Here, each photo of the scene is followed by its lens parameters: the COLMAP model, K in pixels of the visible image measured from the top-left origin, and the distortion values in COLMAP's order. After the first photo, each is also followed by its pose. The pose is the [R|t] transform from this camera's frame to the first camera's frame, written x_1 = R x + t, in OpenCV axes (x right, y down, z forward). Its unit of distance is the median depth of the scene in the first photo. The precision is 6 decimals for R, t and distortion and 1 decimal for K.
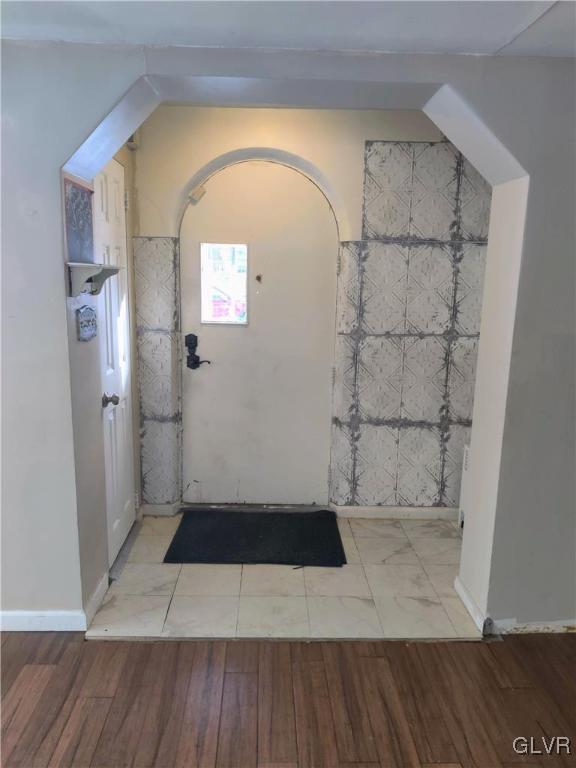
lens RADIAL K [[585.4, 0, 288.0], [0, 585.4, 384.0], [0, 0, 1]] dist [0.001450, 0.000184]
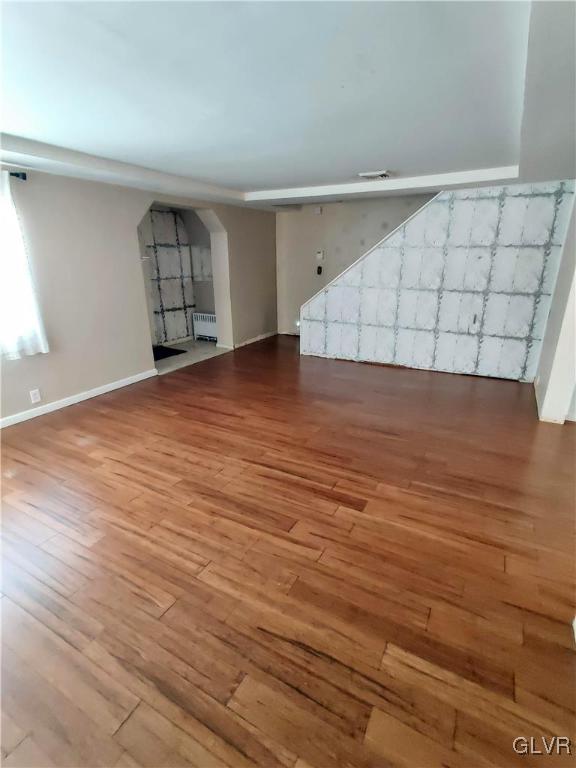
lens RADIAL K [[375.1, 0, 288.6], [0, 375.1, 382.3], [0, 0, 1]] dist [0.003124, 0.000867]
pose [[0.514243, -0.300523, 0.803268, -1.167779], [0.189917, 0.953248, 0.235052, 0.083574], [-0.836352, 0.031681, 0.547276, -0.514760]]
